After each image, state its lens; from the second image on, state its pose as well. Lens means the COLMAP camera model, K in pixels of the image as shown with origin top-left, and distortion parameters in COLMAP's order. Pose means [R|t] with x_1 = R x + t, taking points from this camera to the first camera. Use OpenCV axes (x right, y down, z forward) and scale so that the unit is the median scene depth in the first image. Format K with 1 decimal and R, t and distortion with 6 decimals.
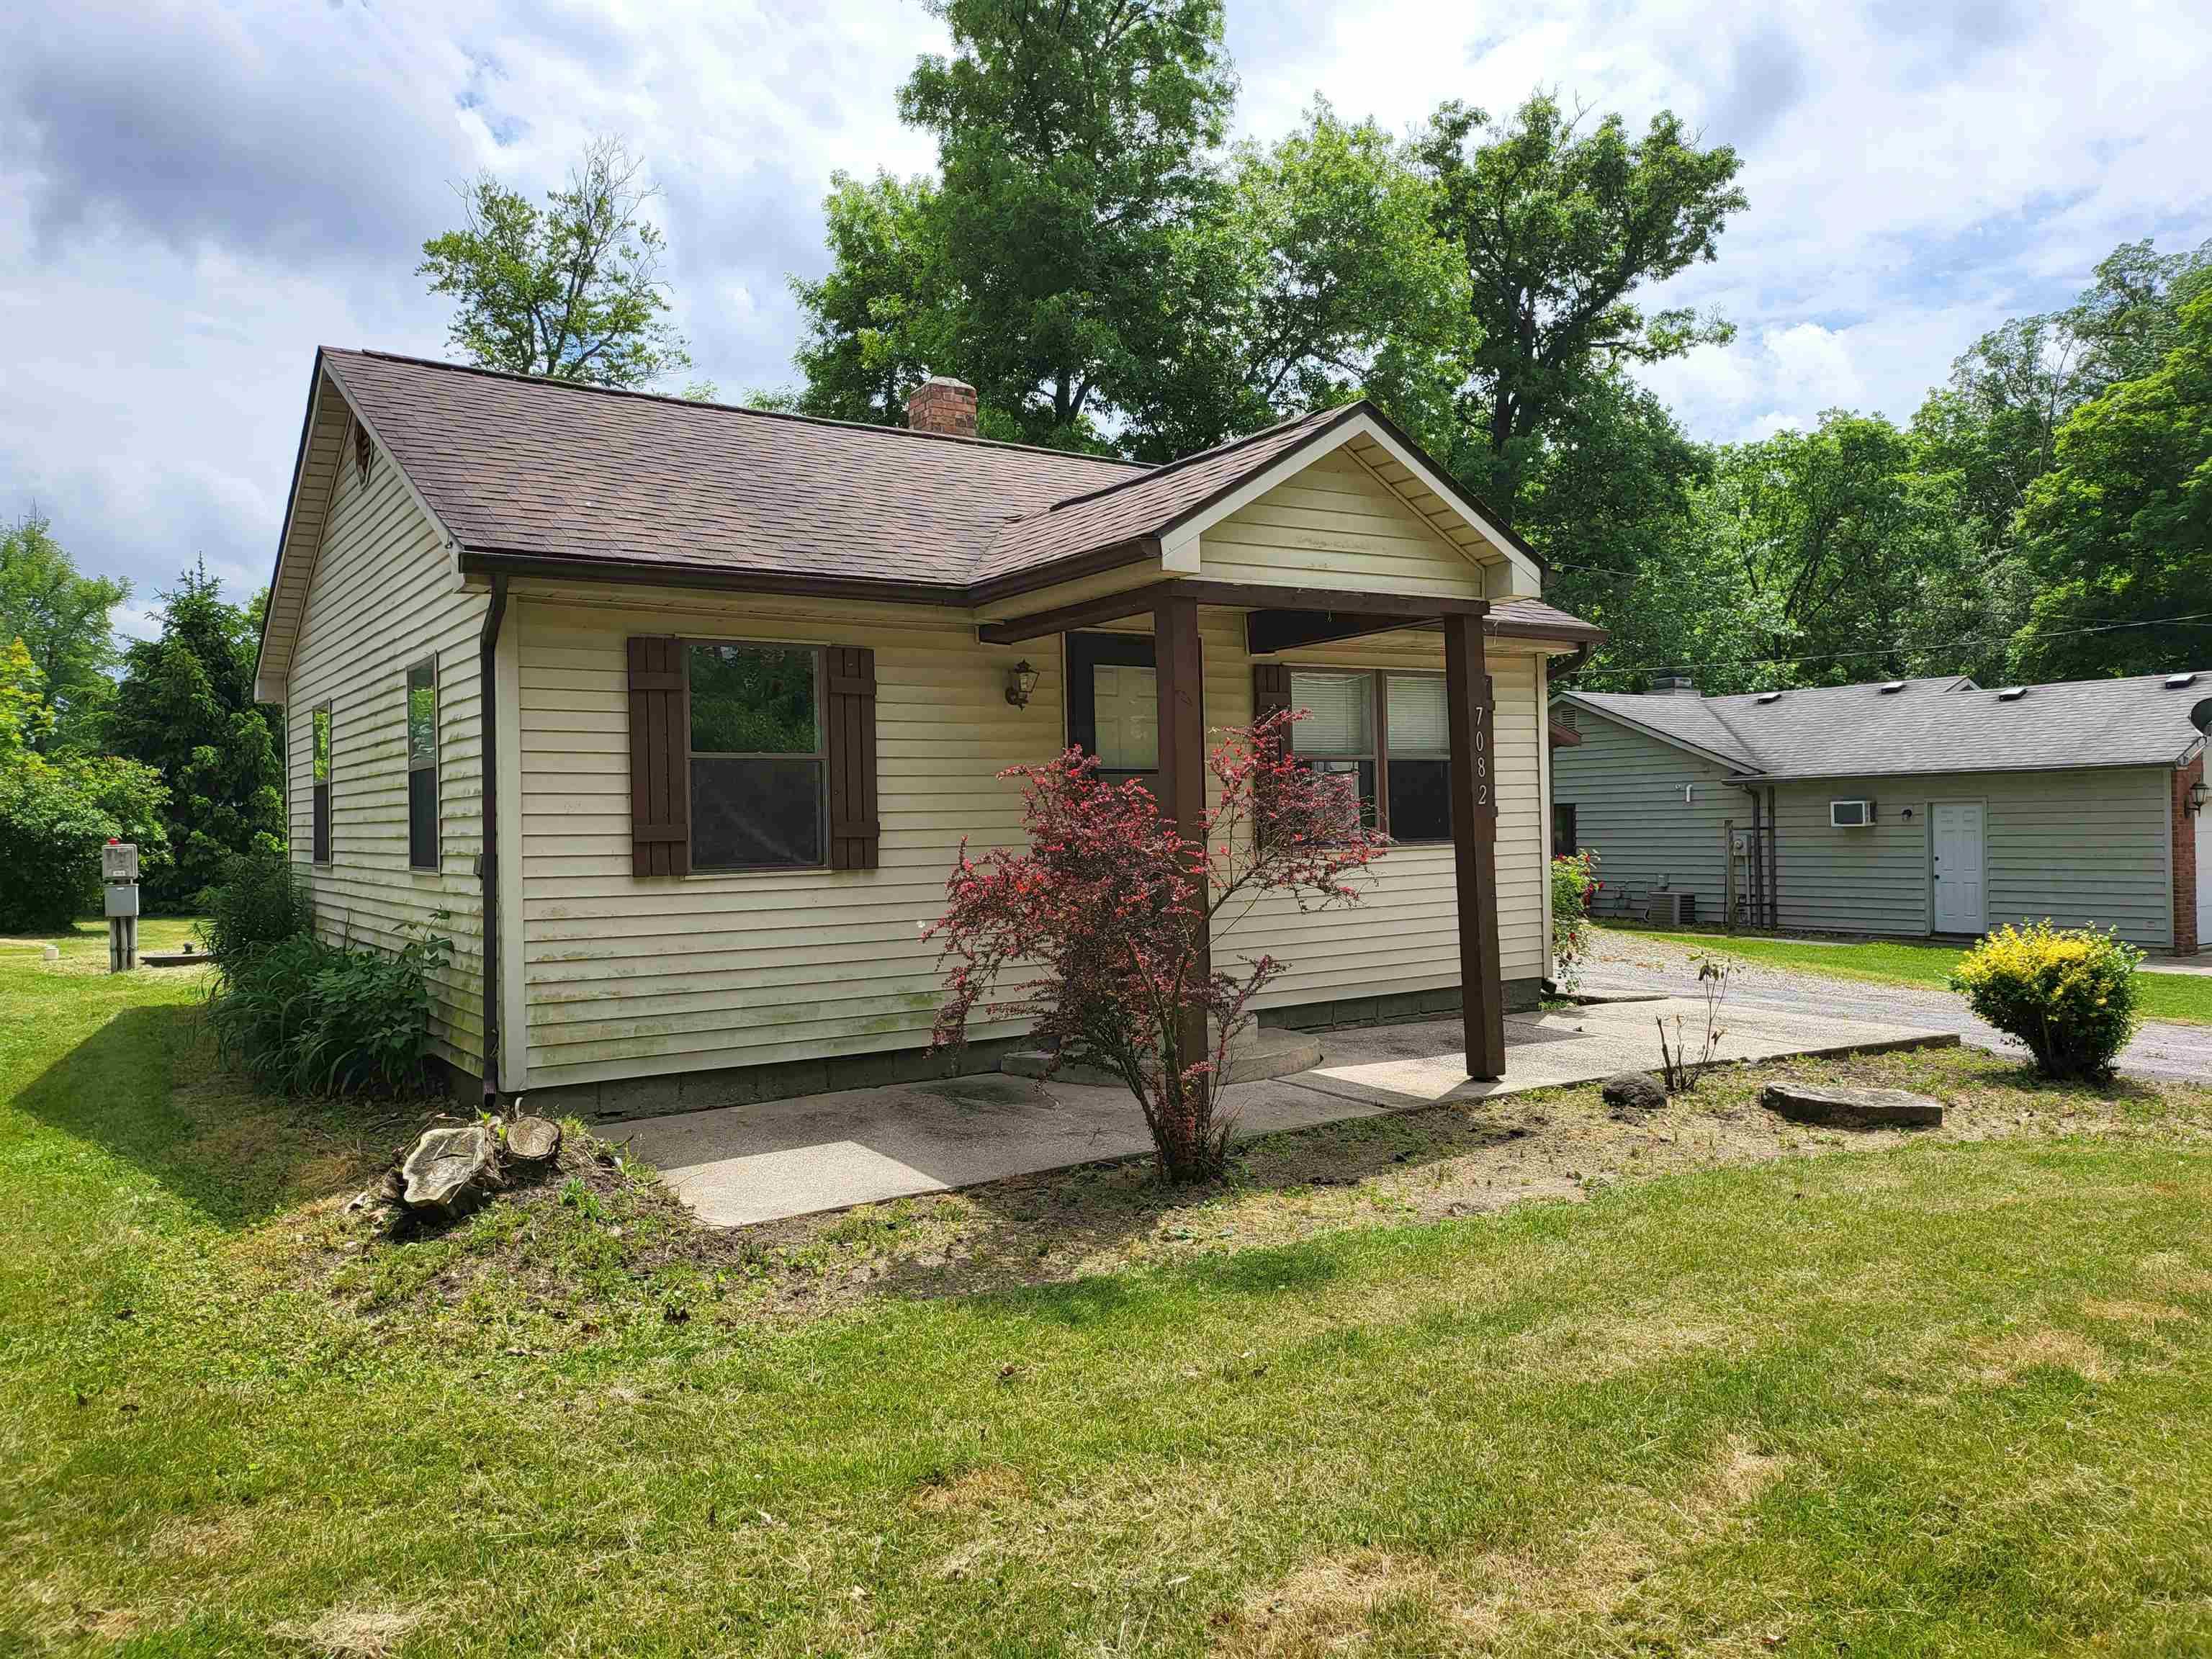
lens RADIAL K [[1520.5, 0, 1106.0], [0, 1520.5, 829.5], [0, 0, 1]] dist [0.044742, -0.042633]
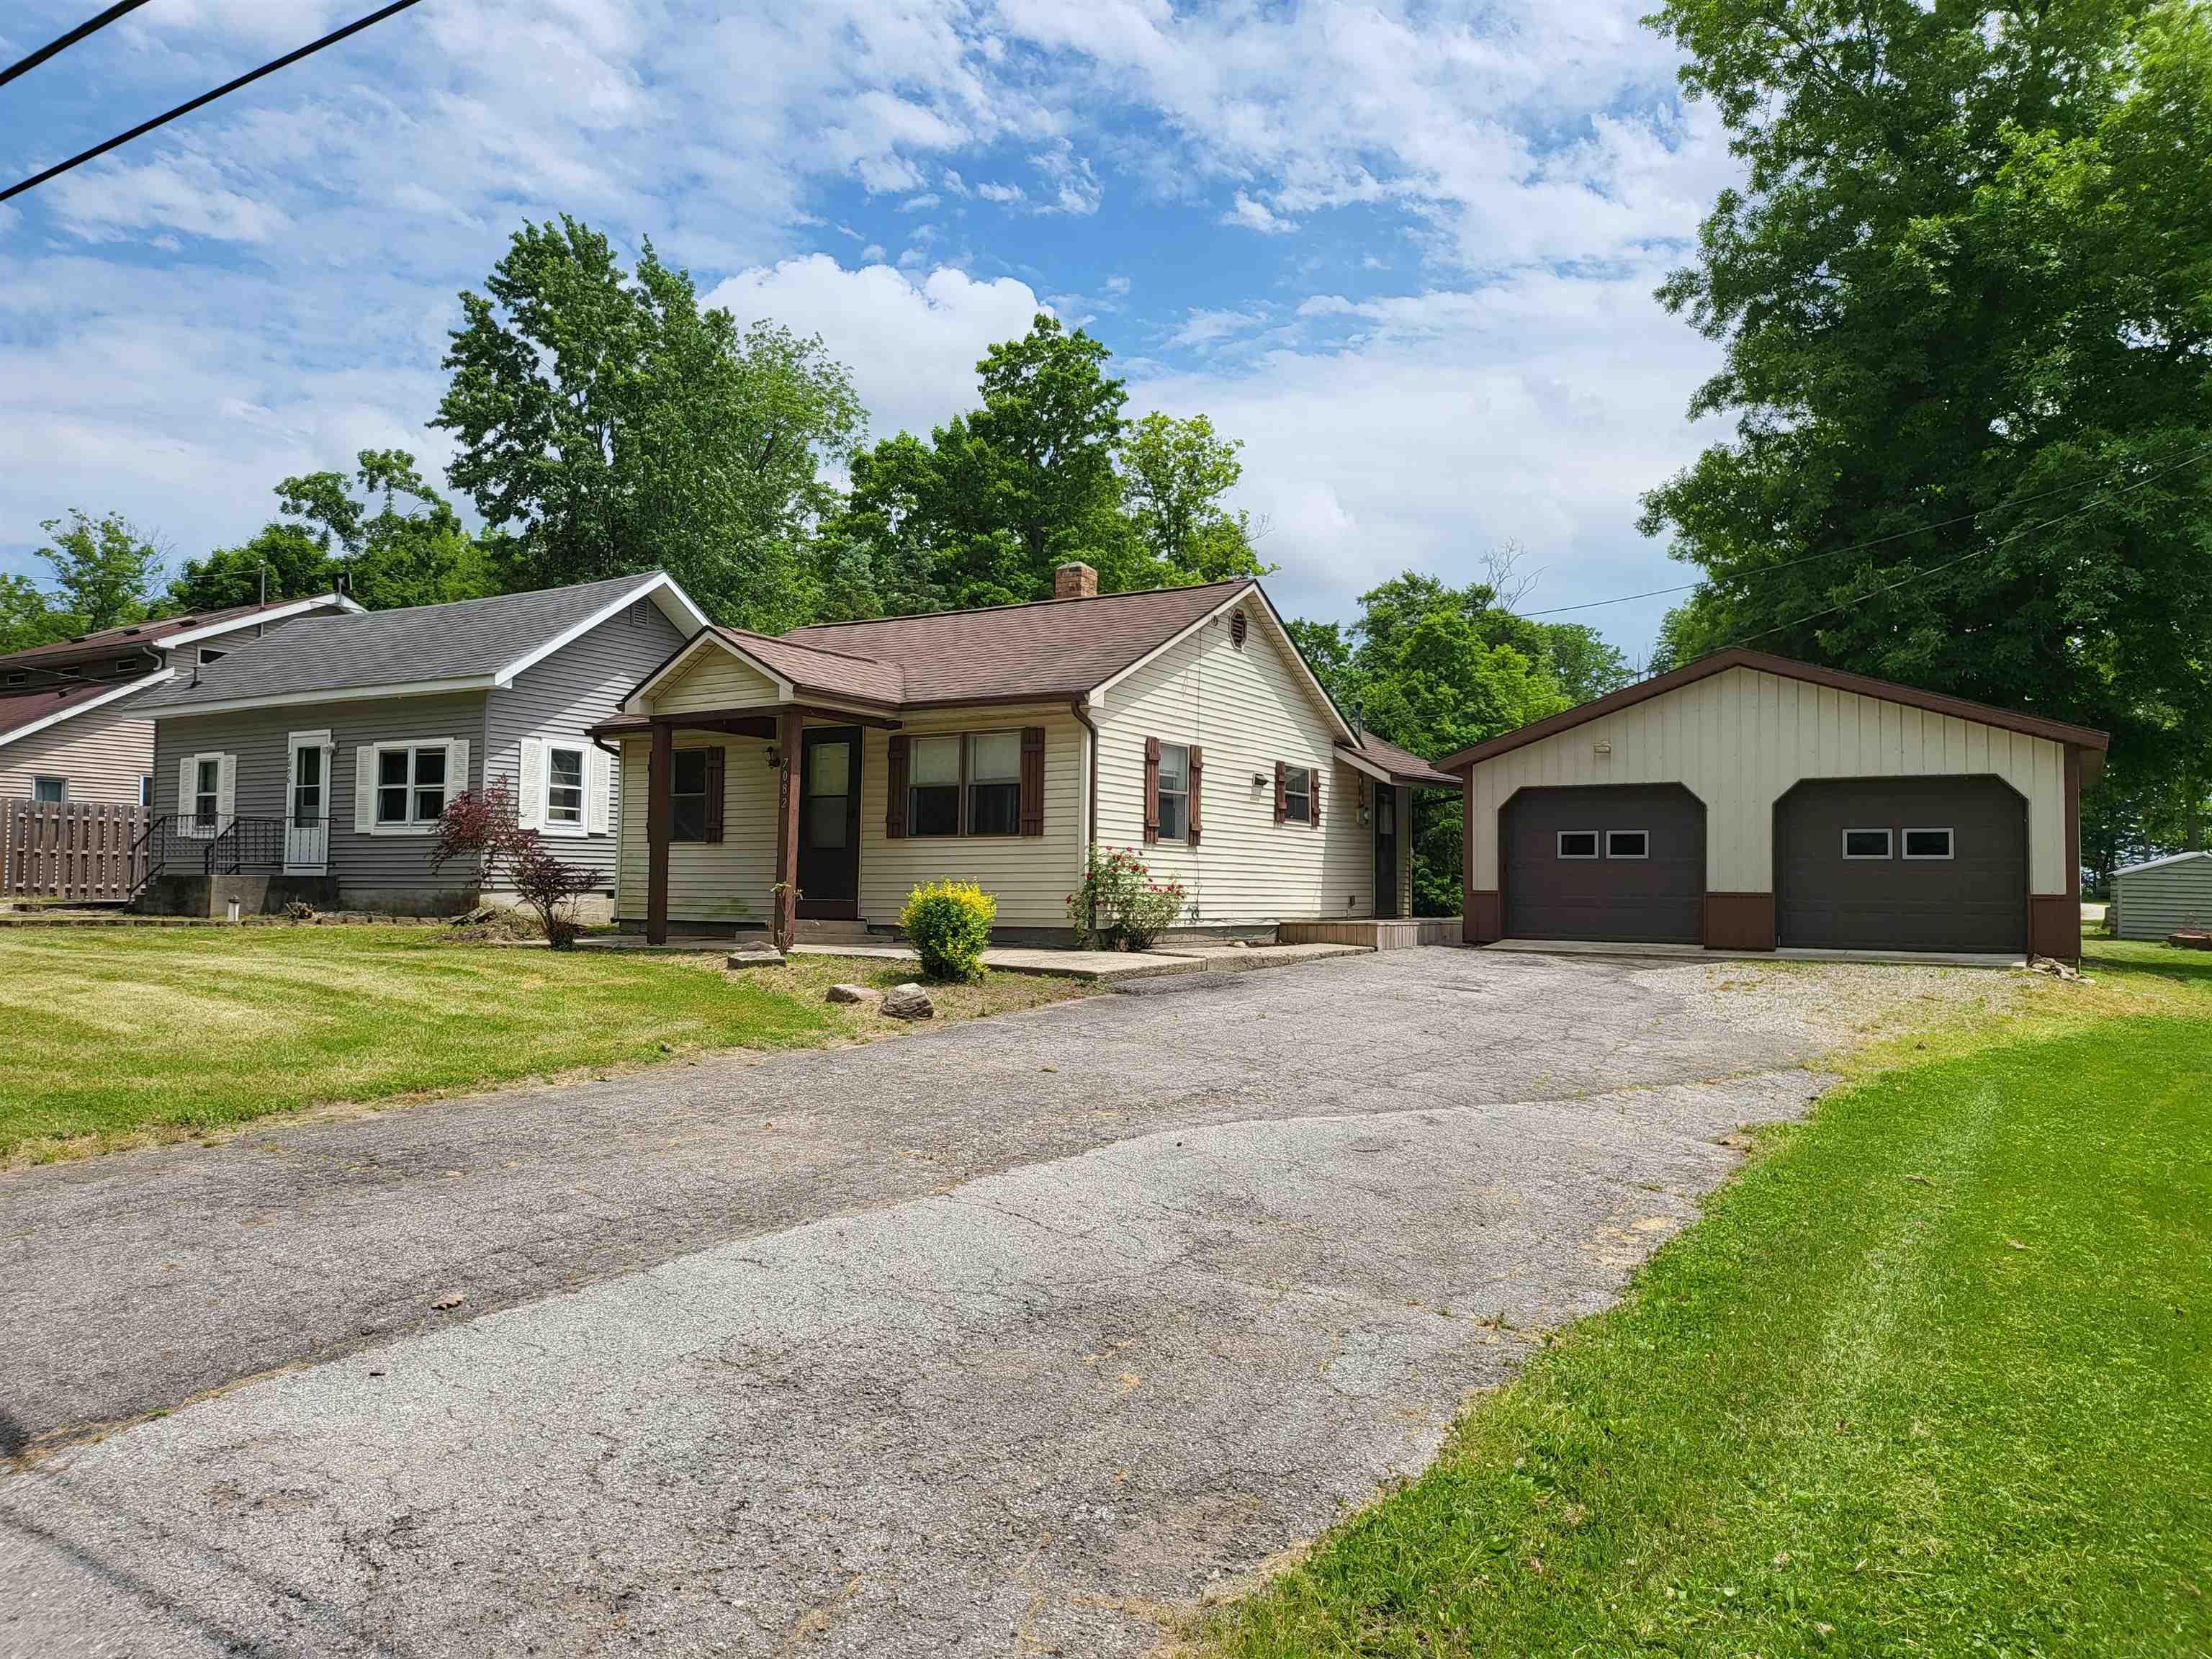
lens RADIAL K [[1556.8, 0, 1097.3], [0, 1556.8, 809.1], [0, 0, 1]] dist [0.054290, -0.058460]
pose [[0.415738, -0.023645, -0.909177, 2.279068], [-0.025767, 0.998955, -0.037762, 0.051297], [0.909119, 0.039126, 0.414694, 0.542312]]
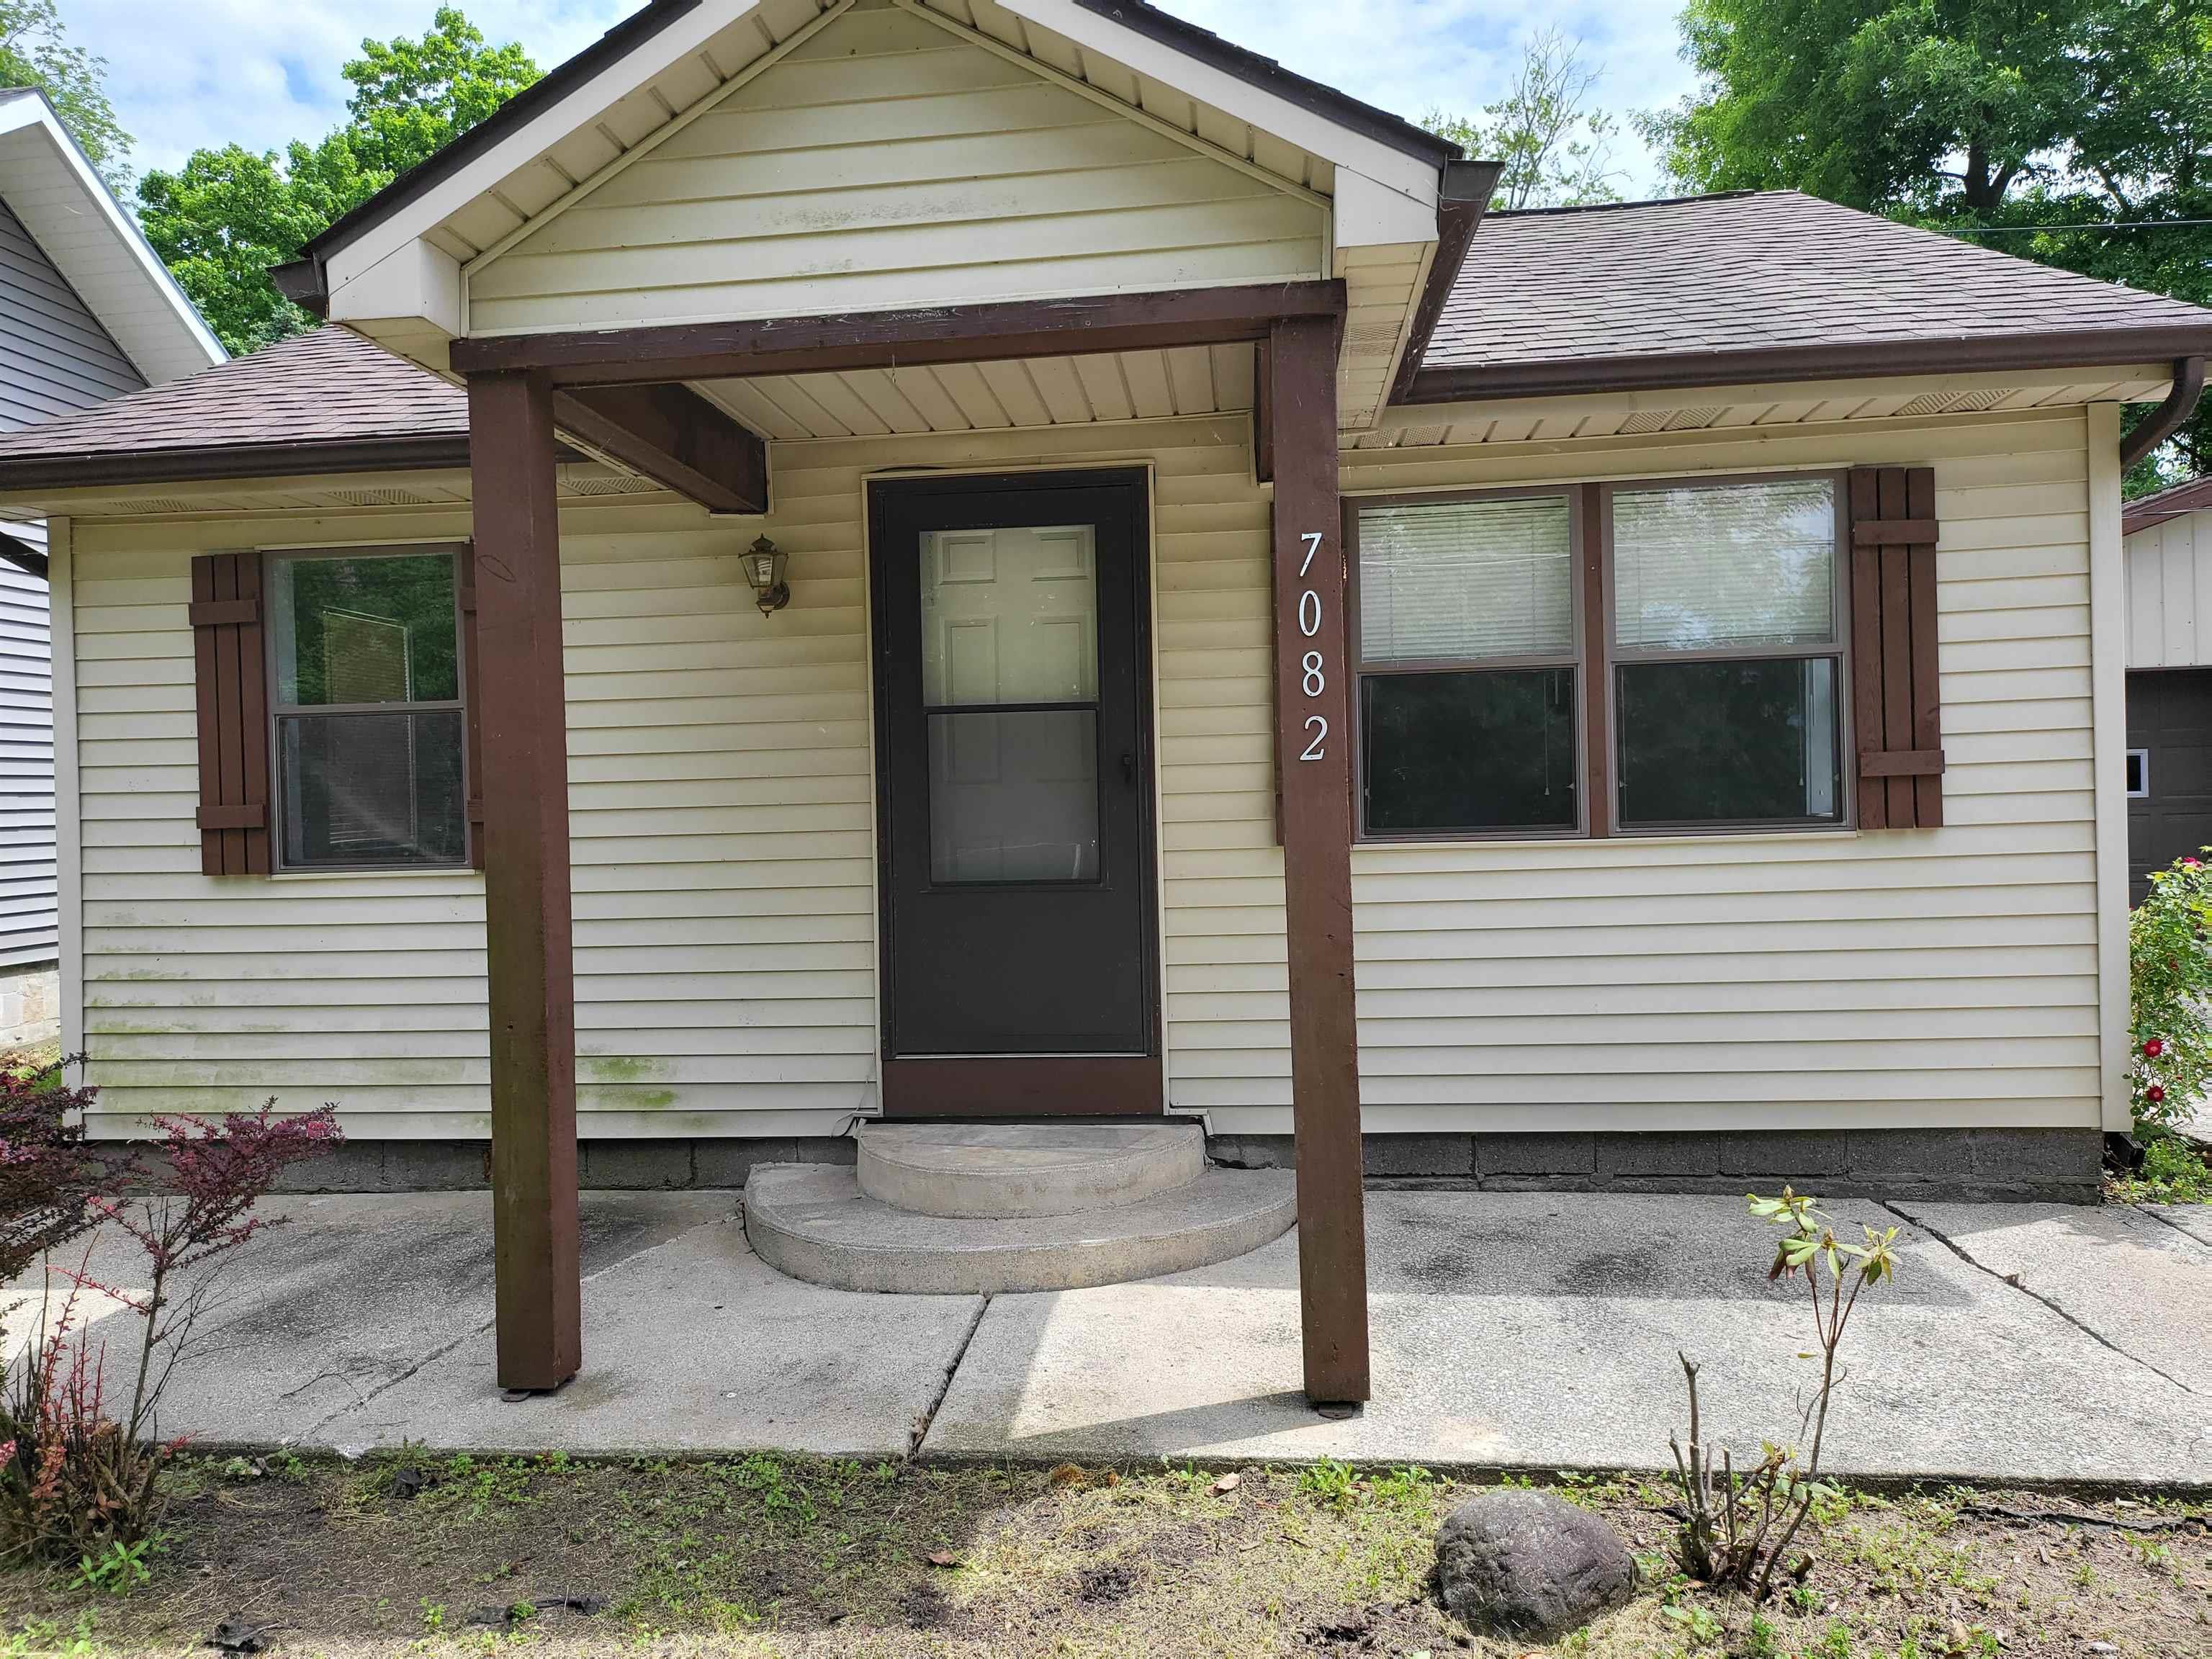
lens RADIAL K [[1556.8, 0, 1097.3], [0, 1556.8, 809.1], [0, 0, 1]] dist [0.054290, -0.058460]
pose [[0.768722, 0.005587, -0.639559, 0.486572], [0.006930, 0.999830, 0.017064, -0.010589], [0.639546, -0.017549, 0.768553, 0.633722]]
